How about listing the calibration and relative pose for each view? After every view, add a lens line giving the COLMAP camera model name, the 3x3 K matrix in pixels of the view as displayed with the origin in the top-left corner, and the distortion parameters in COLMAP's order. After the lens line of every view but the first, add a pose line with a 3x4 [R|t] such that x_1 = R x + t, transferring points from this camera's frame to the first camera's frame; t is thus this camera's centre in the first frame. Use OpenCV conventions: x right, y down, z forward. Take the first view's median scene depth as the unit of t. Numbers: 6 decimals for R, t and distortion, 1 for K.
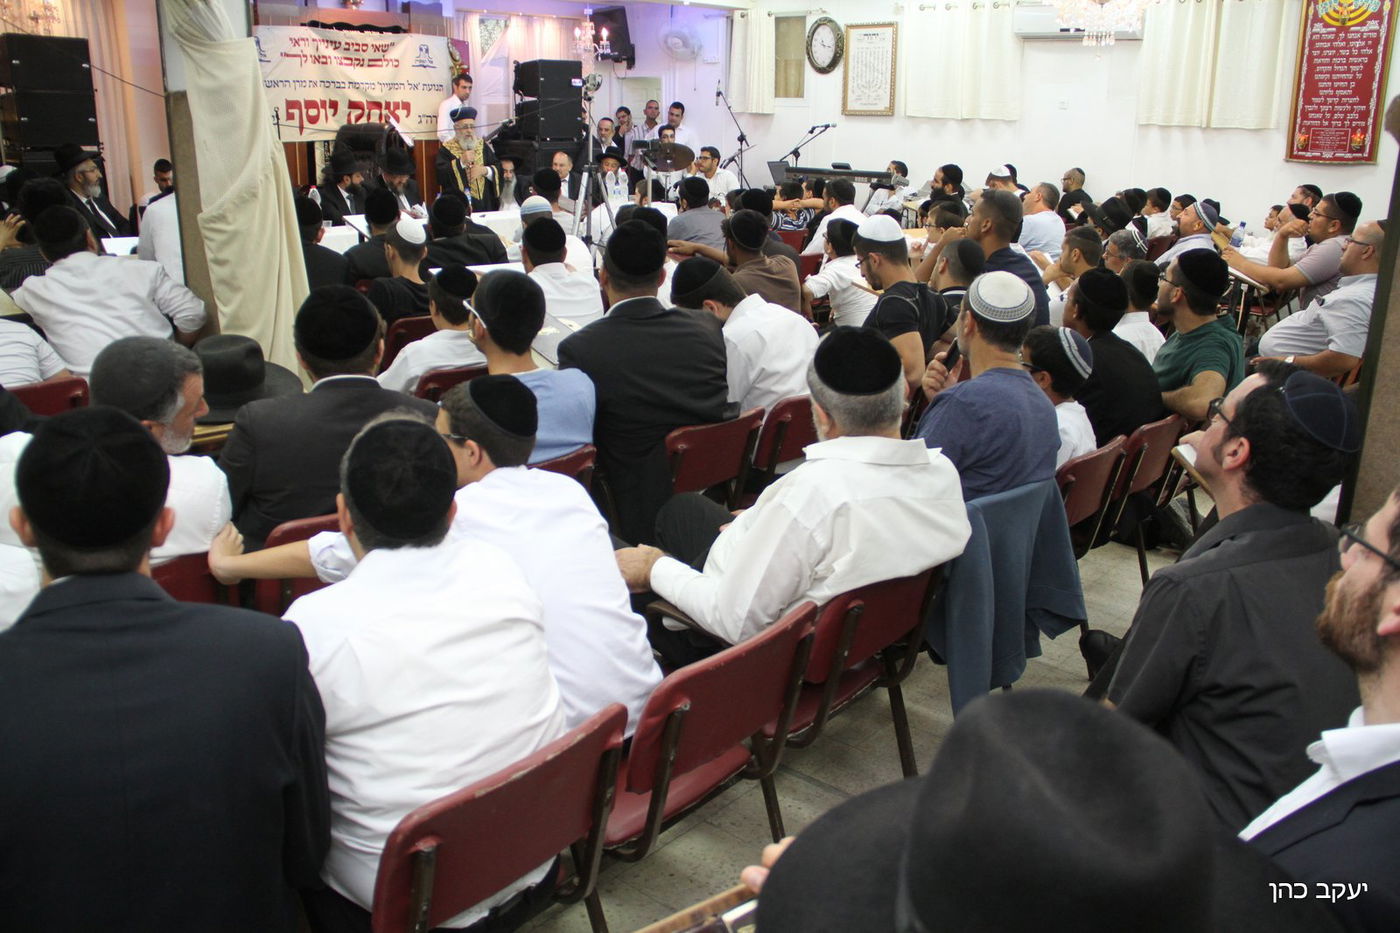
lens RADIAL K [[1149.0, 0, 700.0], [0, 1149.0, 466.5], [0, 0, 1]] dist [-0.158986, 0.148015]
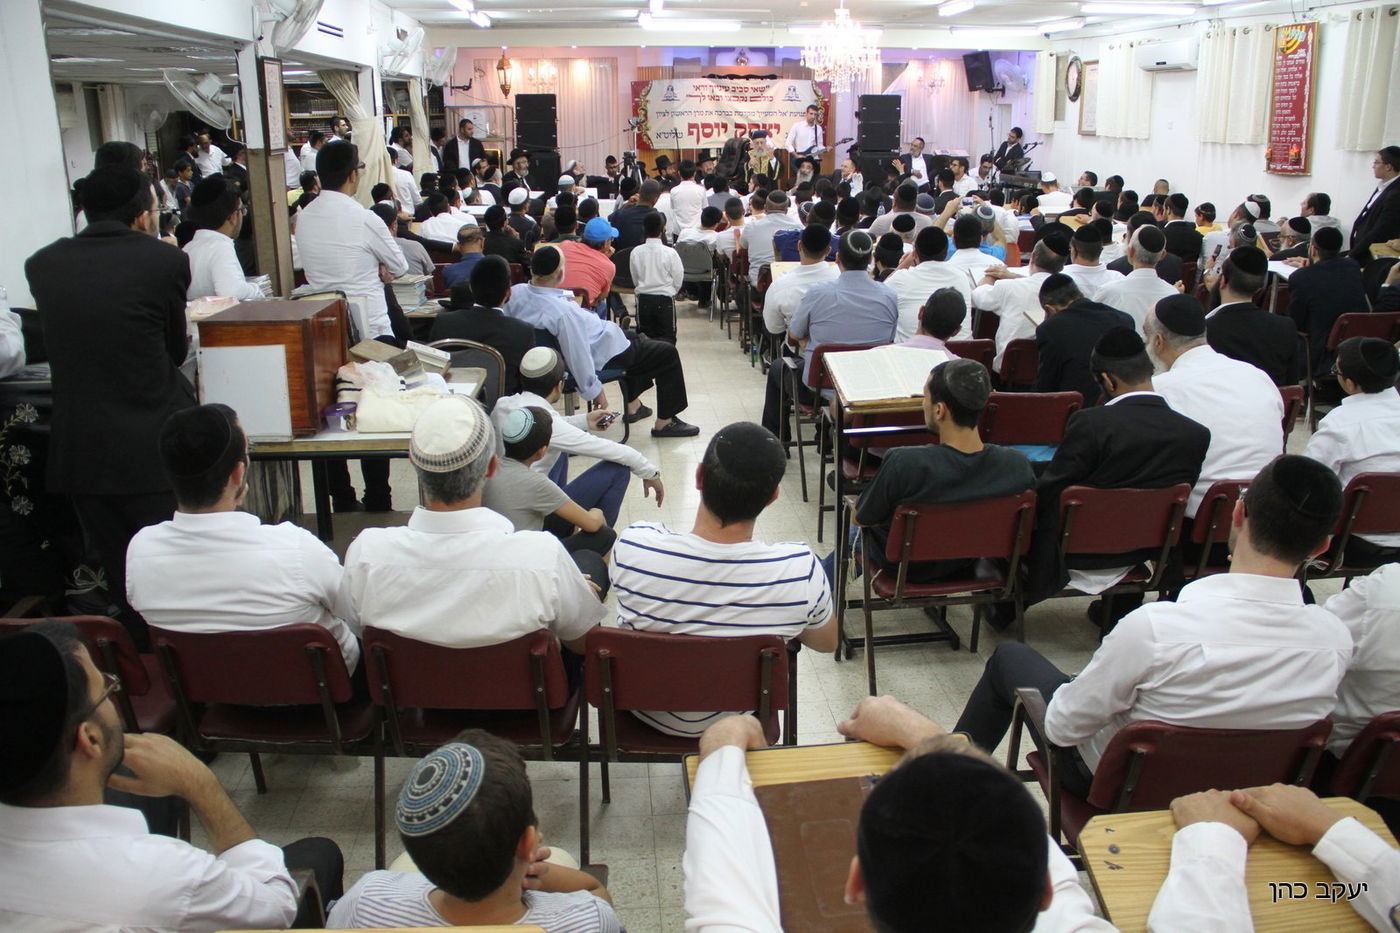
lens RADIAL K [[1149.0, 0, 700.0], [0, 1149.0, 466.5], [0, 0, 1]] dist [-0.158986, 0.148015]
pose [[0.720188, 0.188262, -0.667748, 0.811572], [-0.191385, 0.979043, 0.069613, 0.043823], [0.666859, 0.077663, 0.741125, -0.176368]]
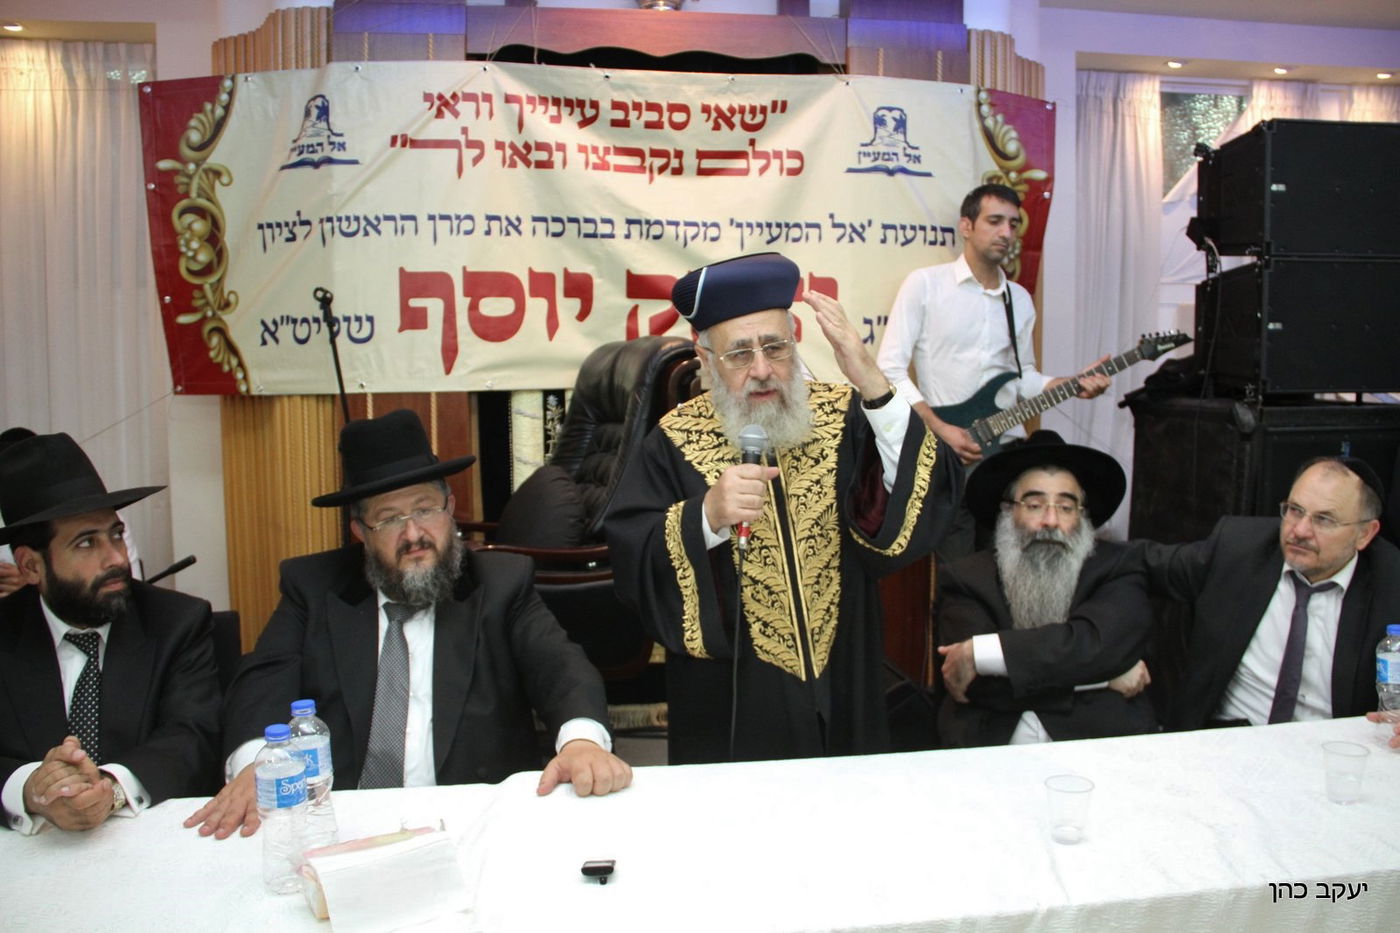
lens RADIAL K [[1149.0, 0, 700.0], [0, 1149.0, 466.5], [0, 0, 1]] dist [-0.158986, 0.148015]
pose [[0.759869, 0.047560, -0.648334, -0.072972], [-0.178247, 0.974340, -0.137437, -0.229550], [0.625162, 0.219998, 0.748848, 0.776578]]
